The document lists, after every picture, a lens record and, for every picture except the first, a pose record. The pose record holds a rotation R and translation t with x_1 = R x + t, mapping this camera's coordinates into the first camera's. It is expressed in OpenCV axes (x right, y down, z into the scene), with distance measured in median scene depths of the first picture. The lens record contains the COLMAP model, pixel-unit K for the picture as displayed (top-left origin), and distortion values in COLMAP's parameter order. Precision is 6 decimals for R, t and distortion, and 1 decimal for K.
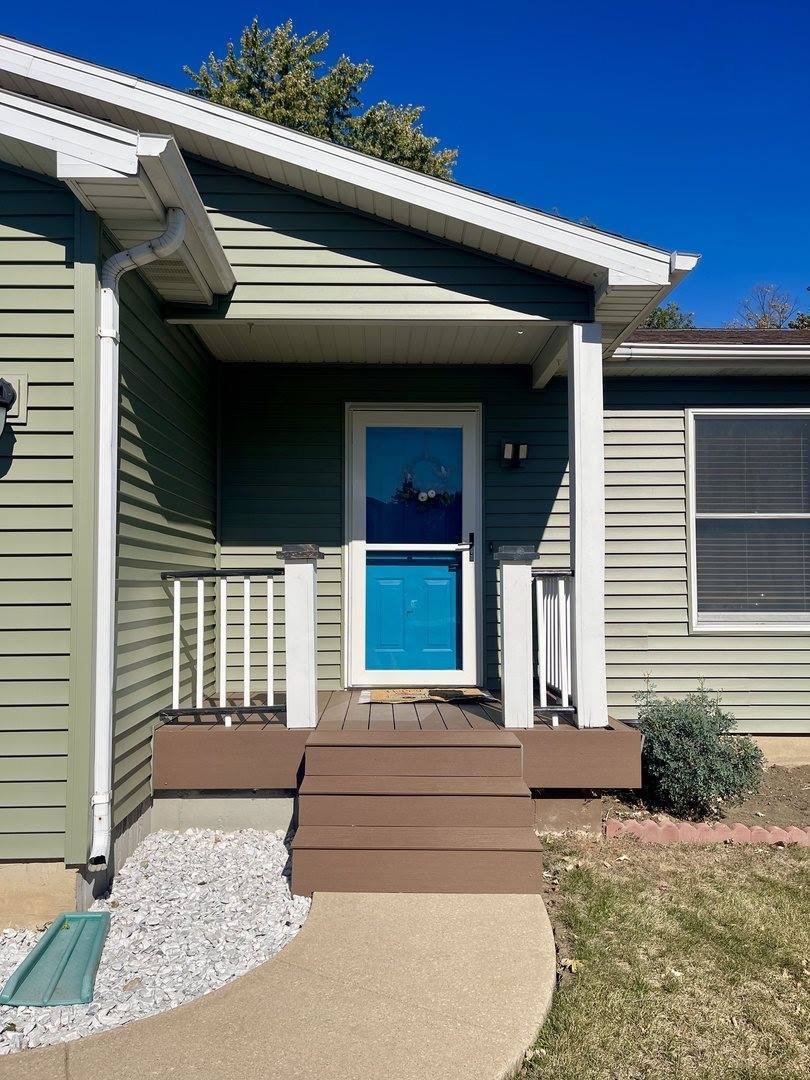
lens RADIAL K [[813.5, 0, 405.0], [0, 813.5, 540.0], [0, 0, 1]] dist [0.089530, -0.148624]
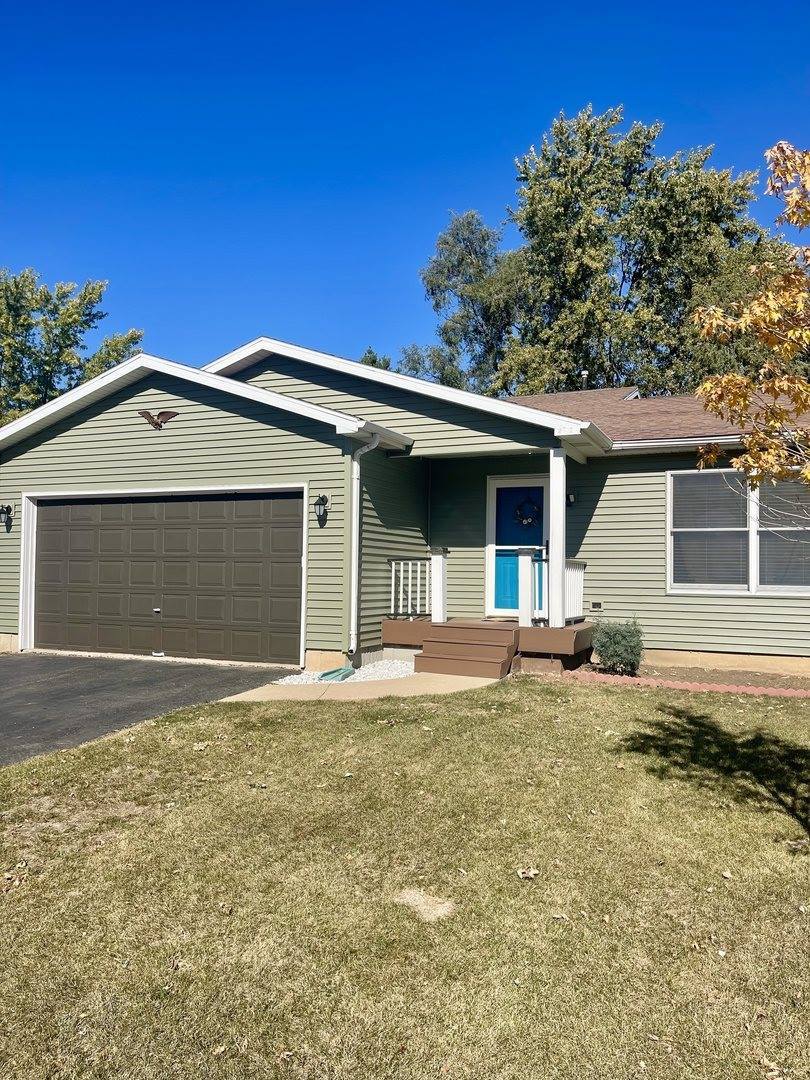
lens RADIAL K [[813.5, 0, 405.0], [0, 813.5, 540.0], [0, 0, 1]] dist [0.089530, -0.148624]
pose [[0.899018, -0.005186, -0.437881, 0.743616], [0.008588, 0.999946, 0.005791, -0.027819], [0.437827, -0.008967, 0.899014, -1.069532]]
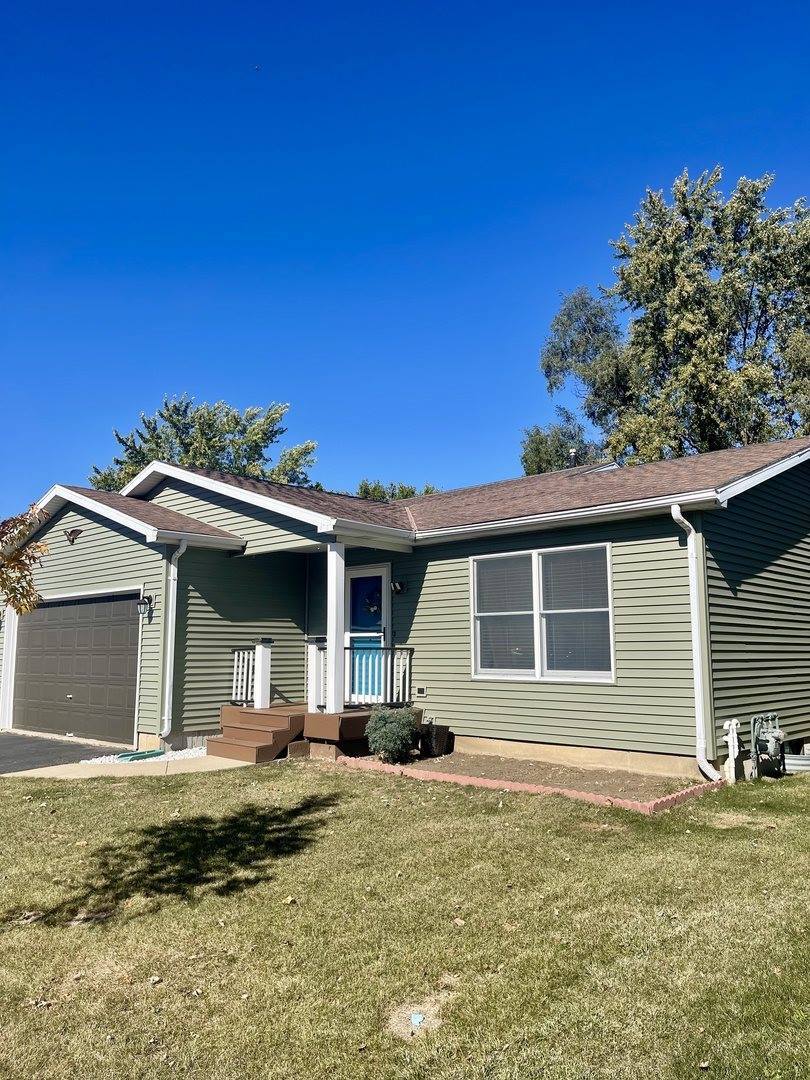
lens RADIAL K [[813.5, 0, 405.0], [0, 813.5, 540.0], [0, 0, 1]] dist [0.089530, -0.148624]
pose [[0.704965, -0.098316, -0.702394, 1.842734], [0.039082, 0.994226, -0.099940, -0.024379], [0.708164, 0.043004, 0.704737, -0.473571]]
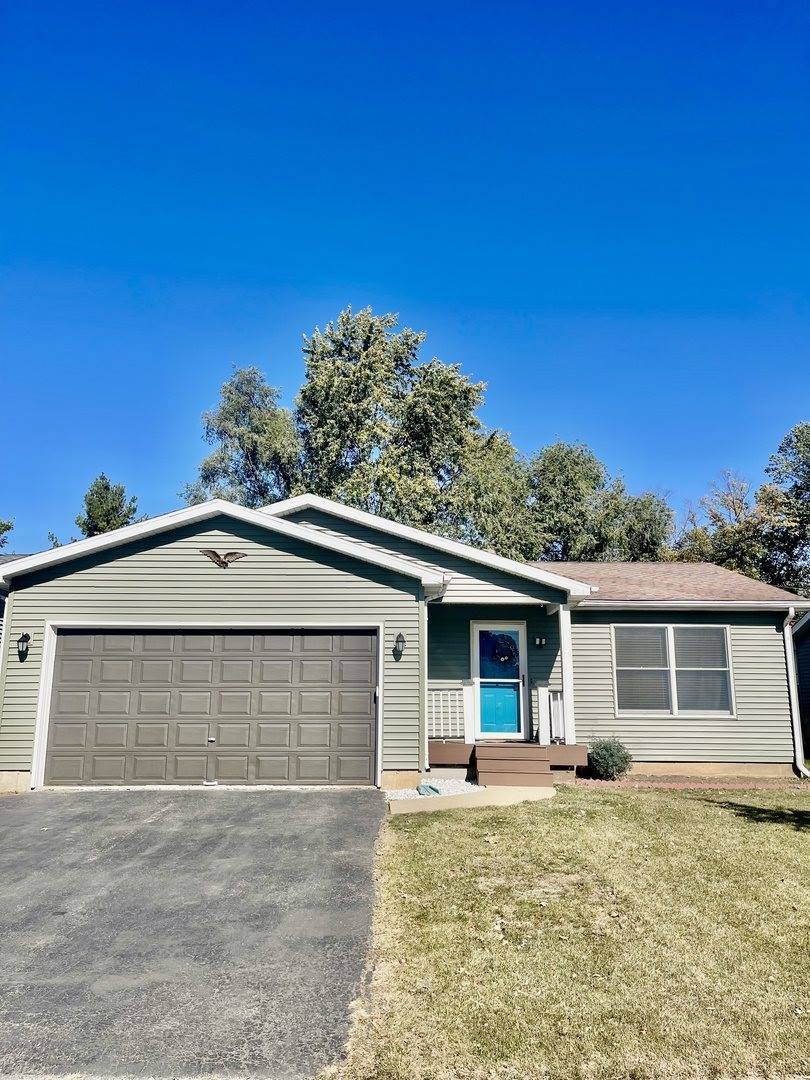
lens RADIAL K [[813.5, 0, 405.0], [0, 813.5, 540.0], [0, 0, 1]] dist [0.089530, -0.148624]
pose [[0.999781, 0.001431, -0.020864, -0.260564], [-0.004684, 0.987636, -0.156694, -0.026682], [0.020382, 0.156757, 0.987427, -1.745727]]
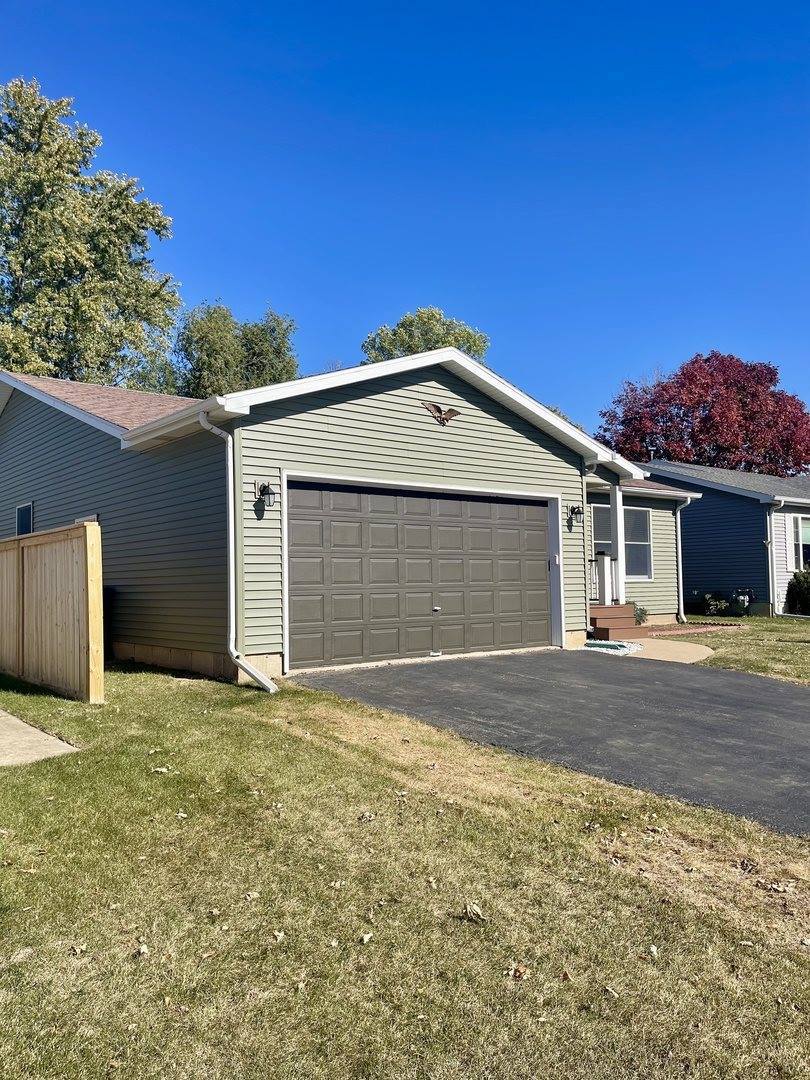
lens RADIAL K [[813.5, 0, 405.0], [0, 813.5, 540.0], [0, 0, 1]] dist [0.089530, -0.148624]
pose [[0.794118, 0.021728, 0.607375, -2.273933], [-0.014520, 0.999754, -0.016781, 0.025795], [-0.607590, 0.004507, 0.794238, -1.029711]]
